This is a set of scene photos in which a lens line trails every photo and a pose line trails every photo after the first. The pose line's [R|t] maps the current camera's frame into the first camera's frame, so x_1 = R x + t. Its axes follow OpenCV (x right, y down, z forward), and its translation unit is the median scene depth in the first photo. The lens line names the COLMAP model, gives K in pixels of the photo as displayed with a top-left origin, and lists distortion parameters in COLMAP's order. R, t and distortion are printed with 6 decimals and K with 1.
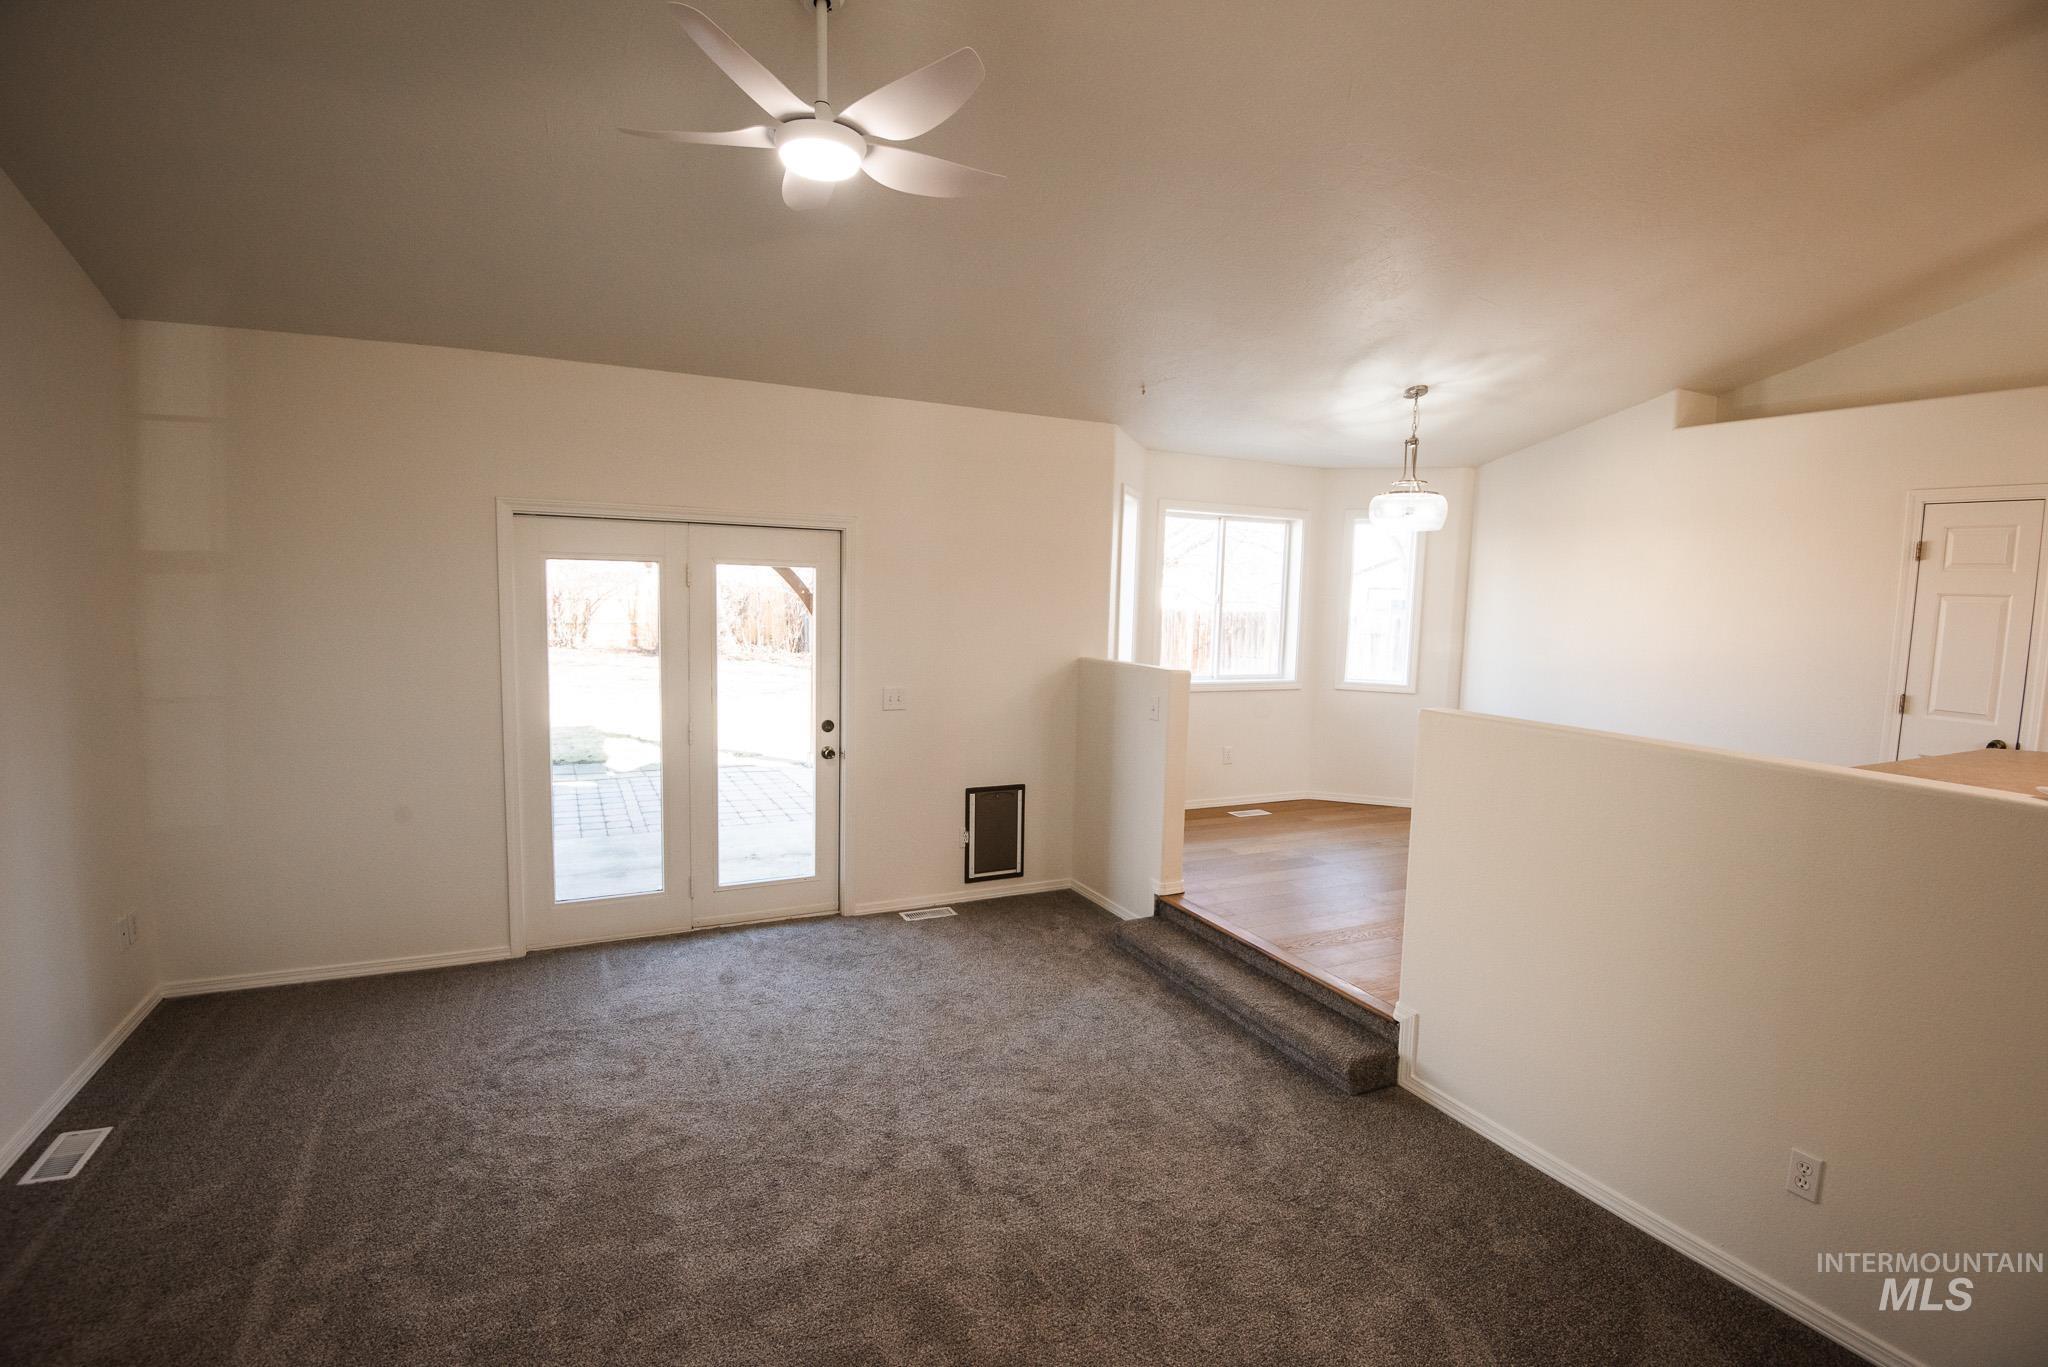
lens RADIAL K [[994.7, 0, 1024.0], [0, 994.7, 683.5], [0, 0, 1]] dist [-0.001554, -0.000243]
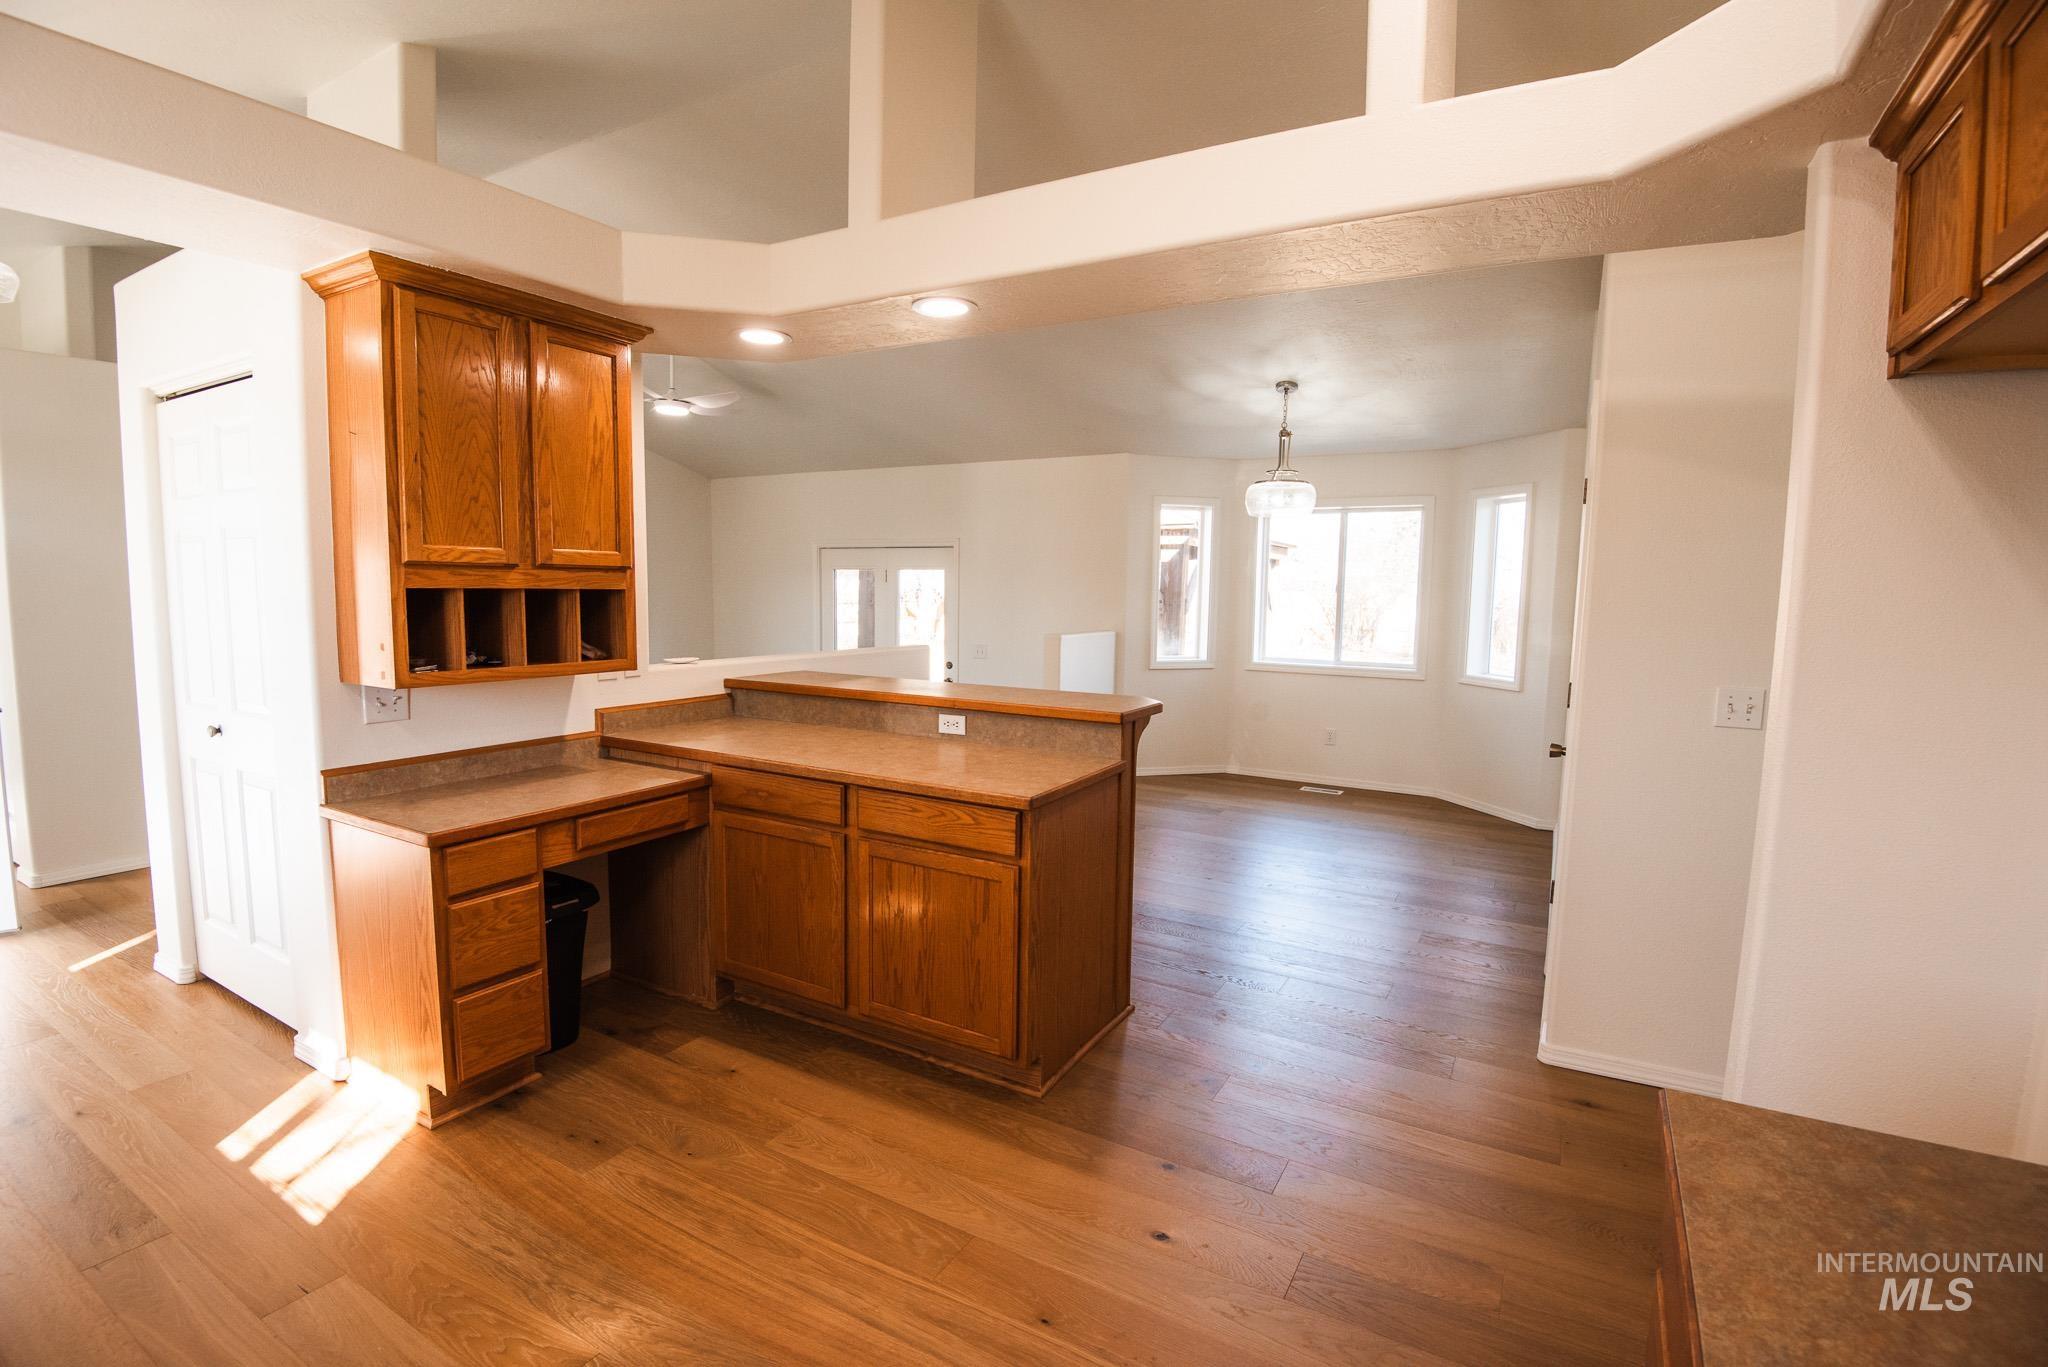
lens RADIAL K [[943.8, 0, 1018.8], [0, 943.8, 682.5], [0, 0, 1]] dist [-0.033996, -0.000319]
pose [[0.552995, 0.062795, -0.830815, 1.020581], [-0.081298, 0.996464, 0.021202, 0.025200], [0.829209, 0.055819, 0.556145, 0.200053]]
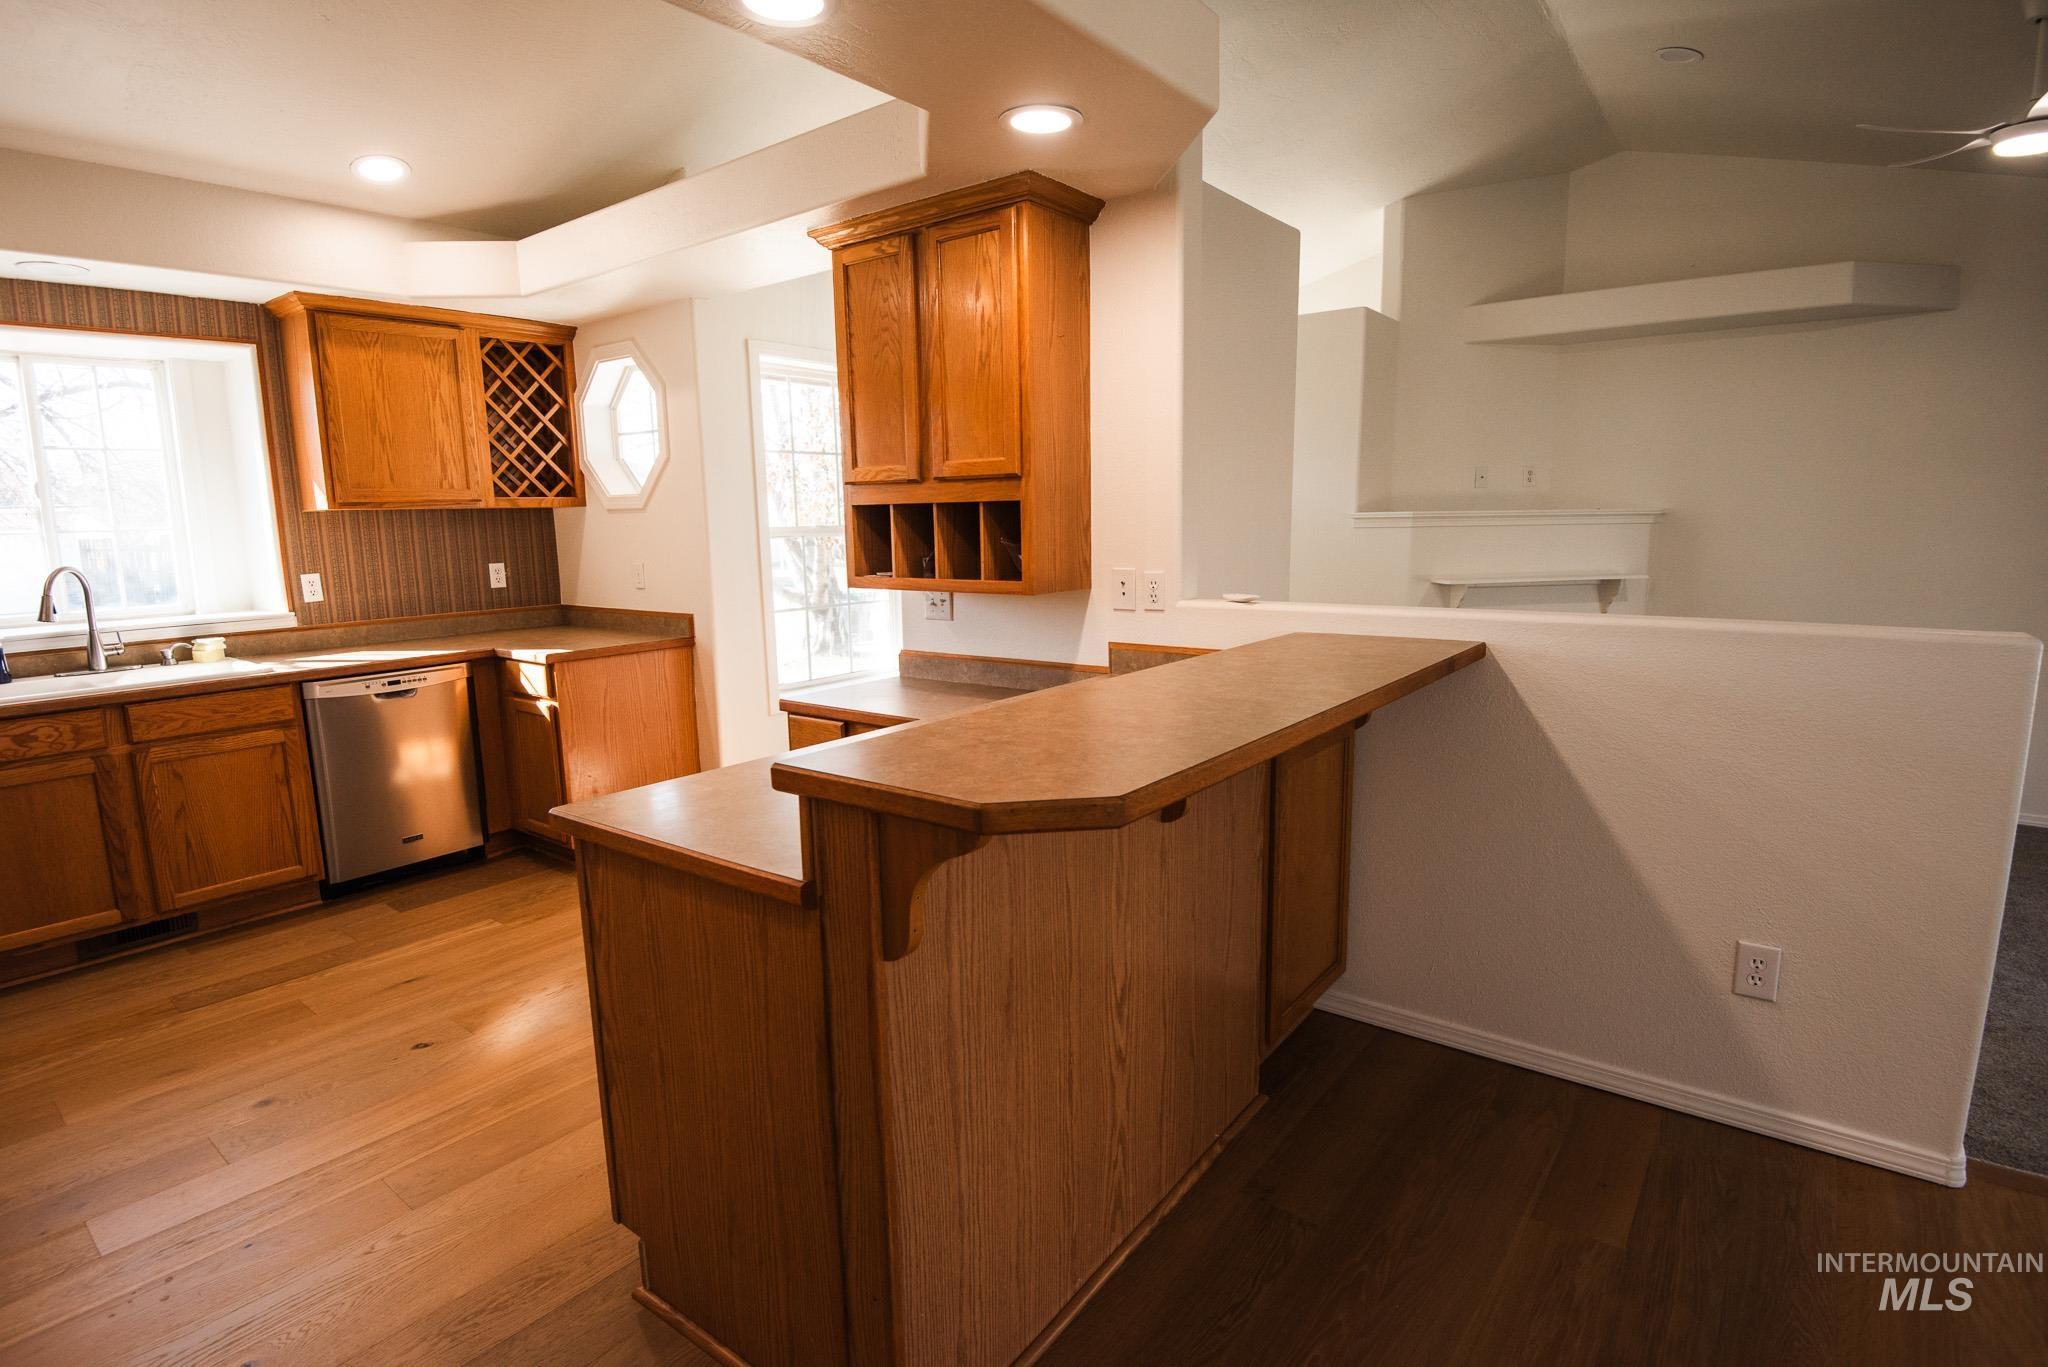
lens RADIAL K [[1050.2, 0, 1014.9], [0, 1050.2, 678.9], [0, 0, 1]] dist [-0.002651, -0.000216]
pose [[-0.909852, 0.056462, -0.411073, 0.777966], [-0.047419, 0.970059, 0.238194, -0.016949], [0.412214, 0.236214, -0.879933, 0.599887]]
